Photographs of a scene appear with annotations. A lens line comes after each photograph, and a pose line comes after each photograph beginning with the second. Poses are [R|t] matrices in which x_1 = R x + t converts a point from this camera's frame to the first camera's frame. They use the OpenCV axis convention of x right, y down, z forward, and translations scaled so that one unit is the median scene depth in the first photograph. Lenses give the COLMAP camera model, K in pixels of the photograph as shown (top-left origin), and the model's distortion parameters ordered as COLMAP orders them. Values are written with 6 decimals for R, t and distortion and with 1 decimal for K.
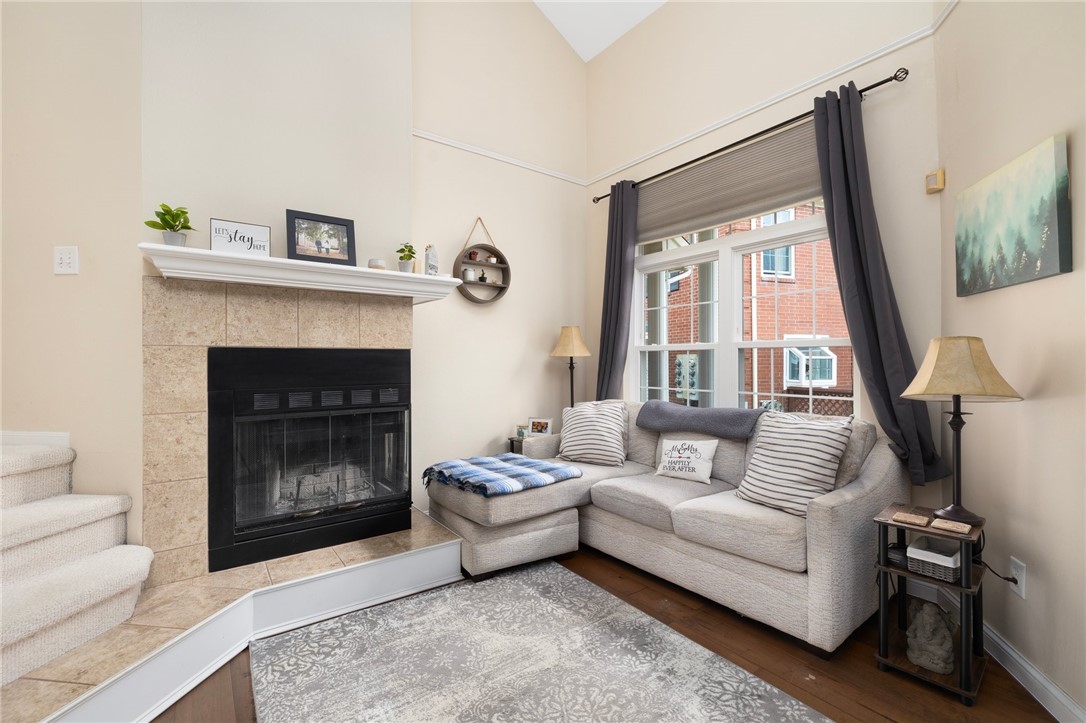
lens RADIAL K [[465.4, 0, 546.6], [0, 465.4, 354.5], [0, 0, 1]] dist [0.000530, -0.000056]
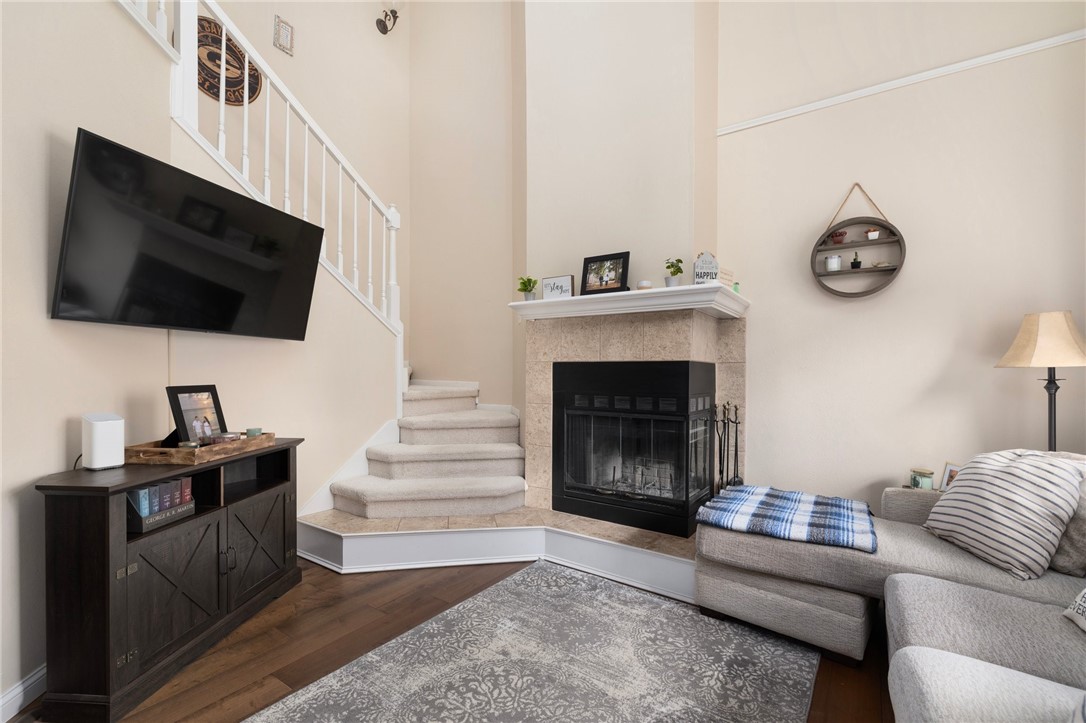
lens RADIAL K [[476.8, 0, 544.5], [0, 476.8, 370.0], [0, 0, 1]] dist [0.001422, 0.000010]
pose [[0.318415, 0.003872, -0.947943, 0.681264], [0.007862, 0.999946, 0.006725, -0.000819], [0.947919, -0.009594, 0.318368, 0.437195]]
